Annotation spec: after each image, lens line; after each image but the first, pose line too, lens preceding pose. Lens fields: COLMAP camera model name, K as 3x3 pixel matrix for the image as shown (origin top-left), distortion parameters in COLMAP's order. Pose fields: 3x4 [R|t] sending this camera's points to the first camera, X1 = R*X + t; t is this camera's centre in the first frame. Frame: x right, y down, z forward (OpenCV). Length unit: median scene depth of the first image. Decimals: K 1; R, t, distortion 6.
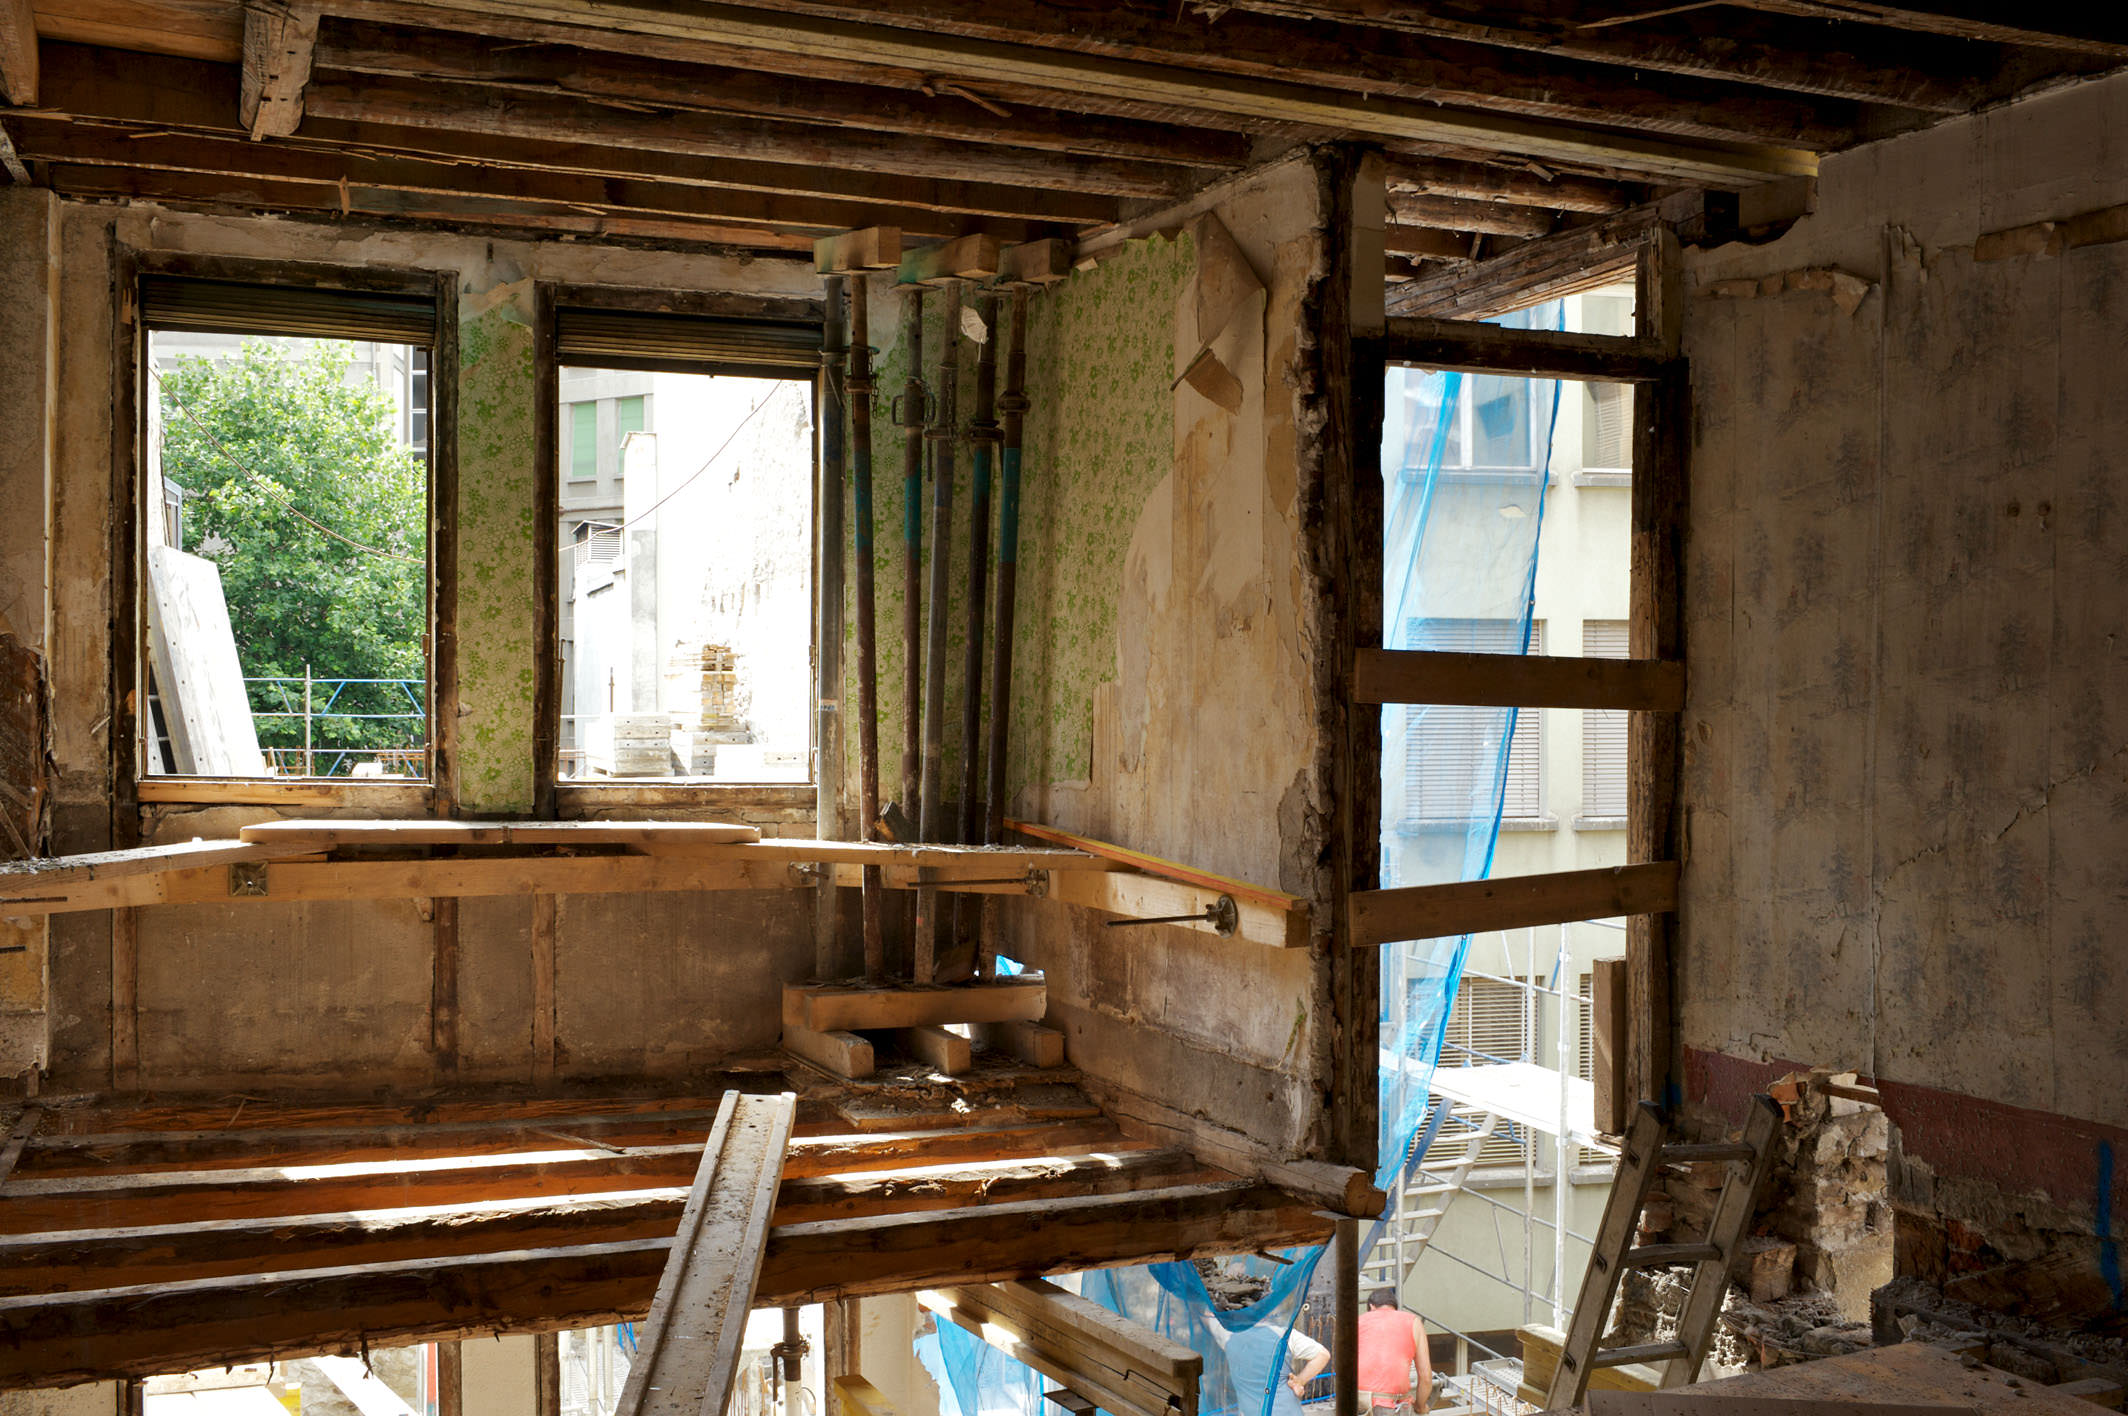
lens RADIAL K [[2137.1, 0, 1073.4], [0, 2137.1, 713.6], [0, 0, 1]] dist [-0.060690, 0.000000]
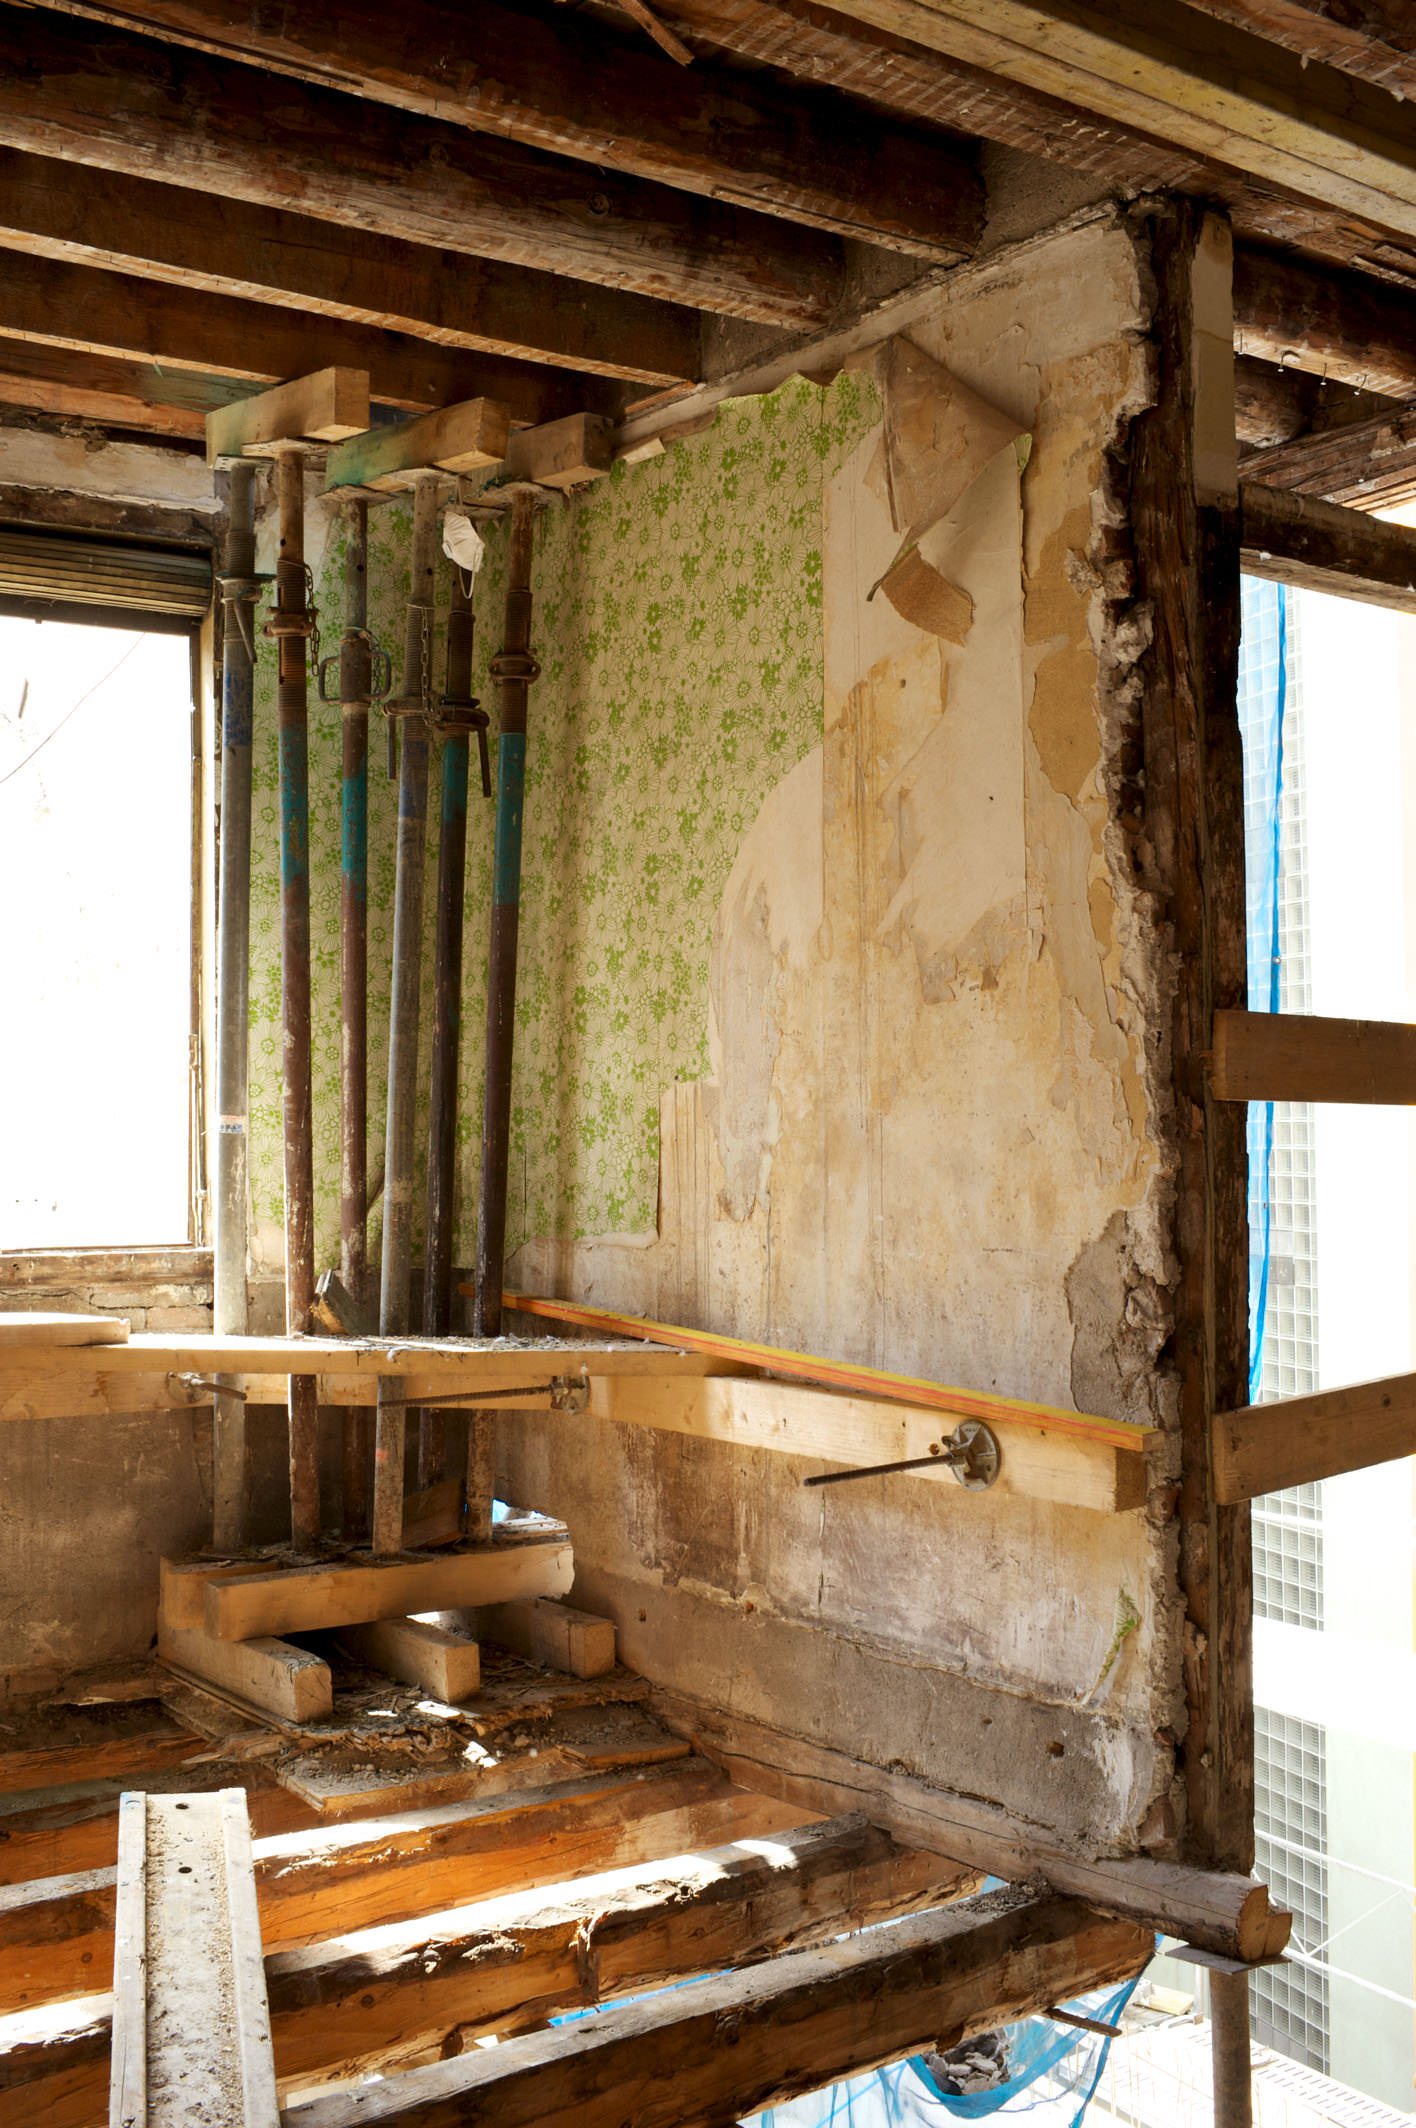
lens RADIAL K [[2137.1, 0, 721.3], [0, 2137.1, 1048.4], [0, 0, 1]] dist [-0.060690, 0.000000]
pose [[0.979193, -0.007302, 0.202800, -0.115425], [0.016262, 0.998962, -0.042549, 0.003431], [-0.202279, 0.044962, 0.978295, 0.391025]]
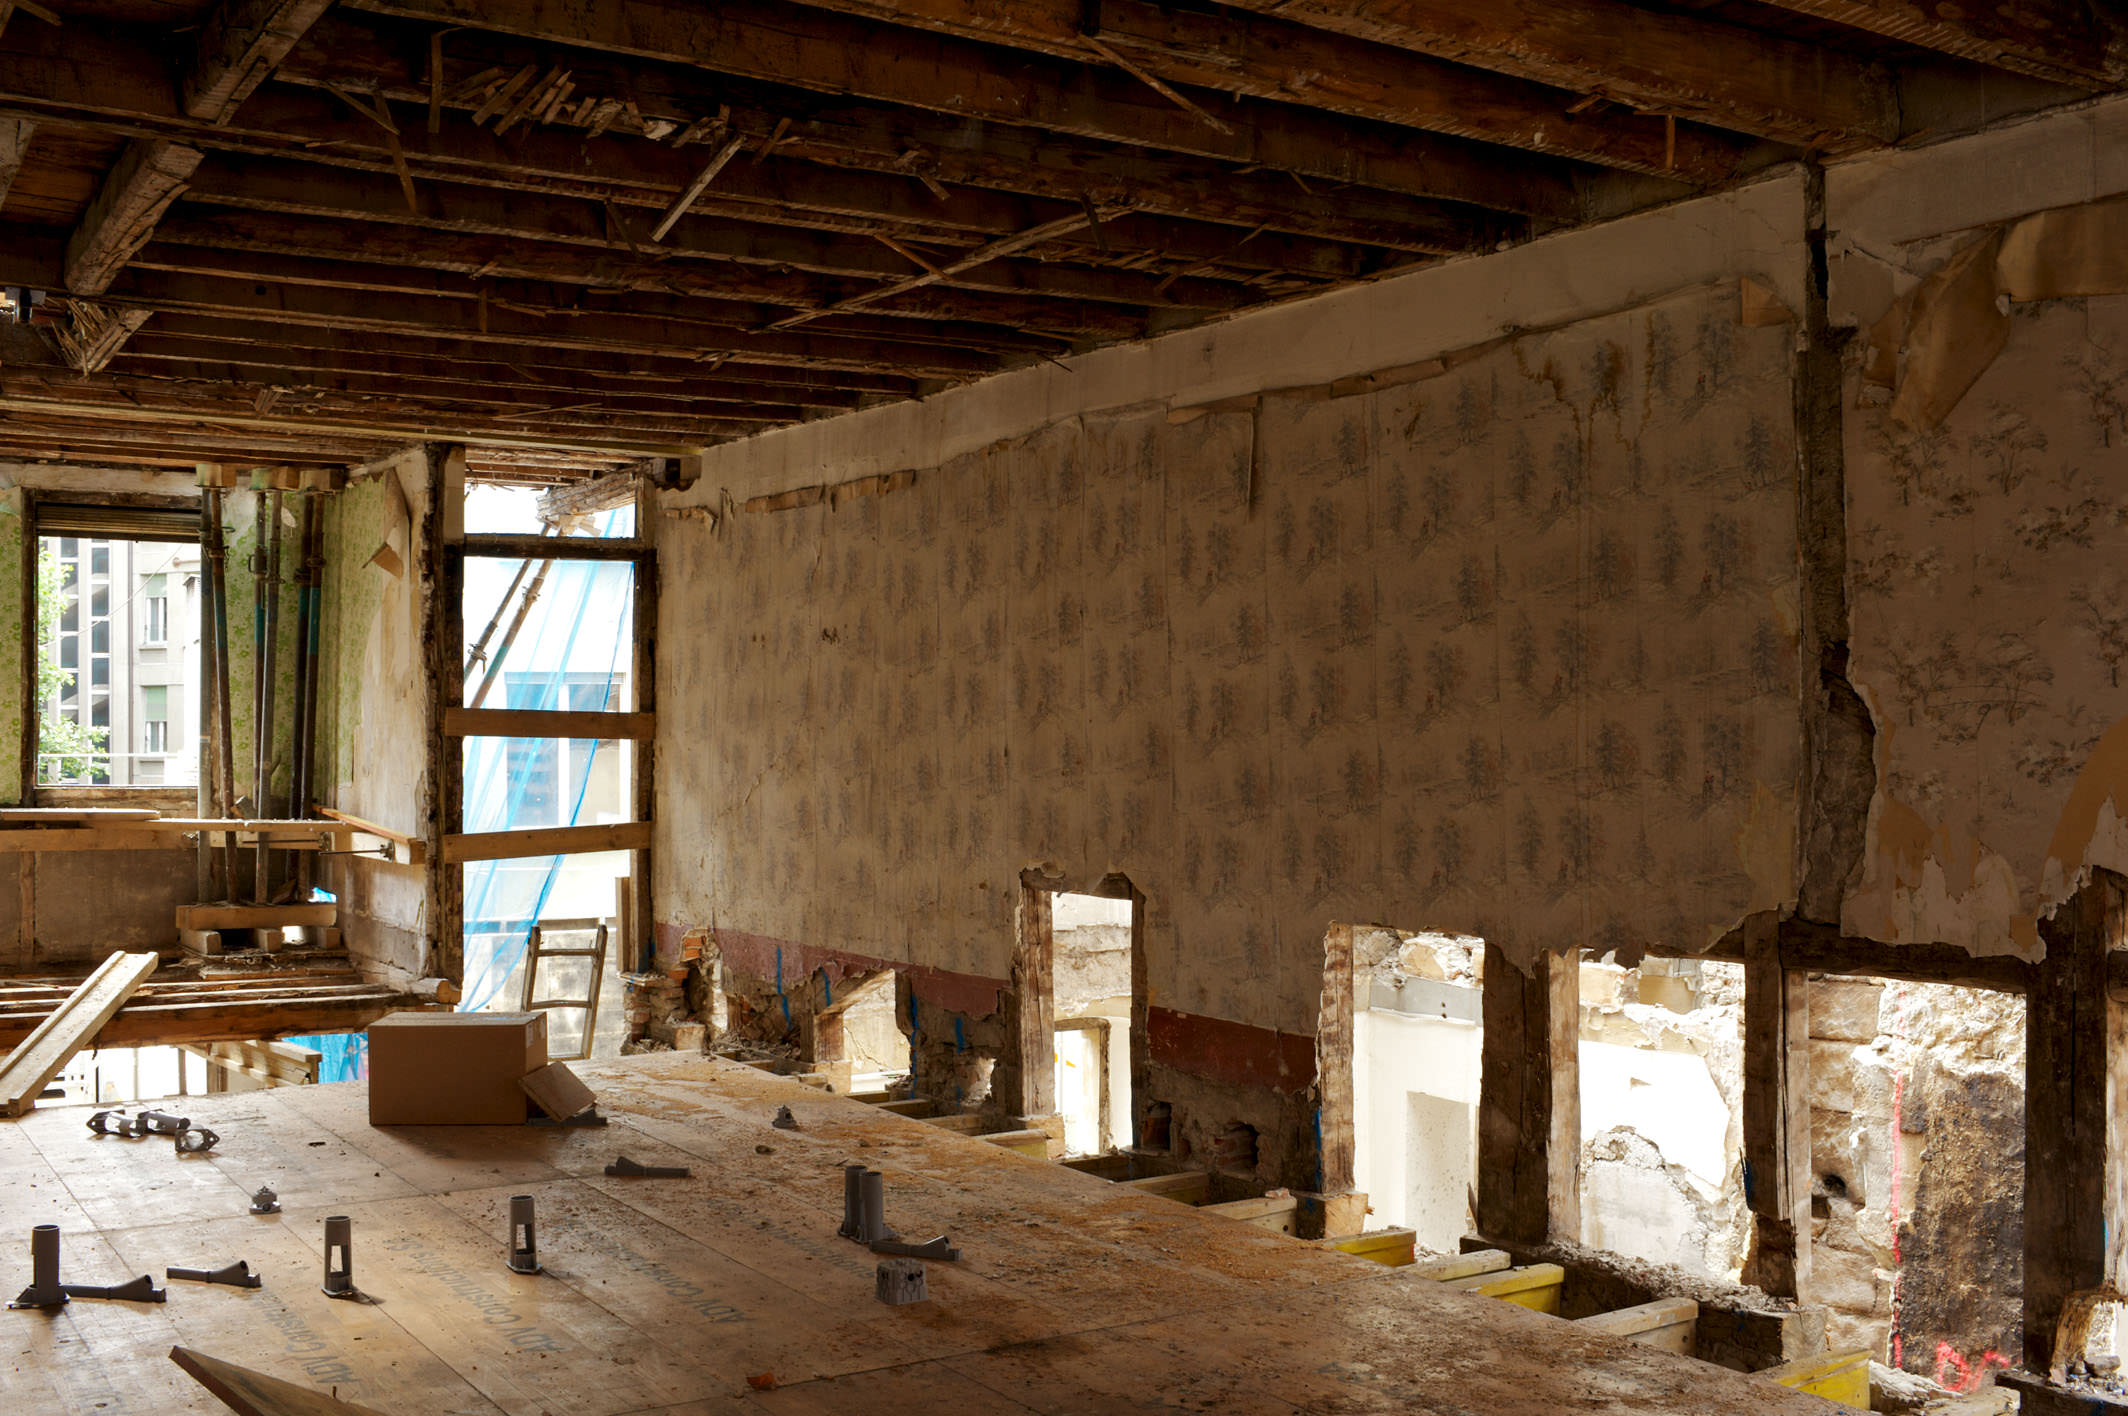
lens RADIAL K [[2137.1, 0, 1070.1], [0, 2137.1, 713.0], [0, 0, 1]] dist [-0.060690, 0.000000]
pose [[0.988992, -0.002695, 0.147944, 0.362009], [0.005265, 0.999842, -0.016980, 0.008709], [-0.147875, 0.017572, 0.988850, -0.867727]]
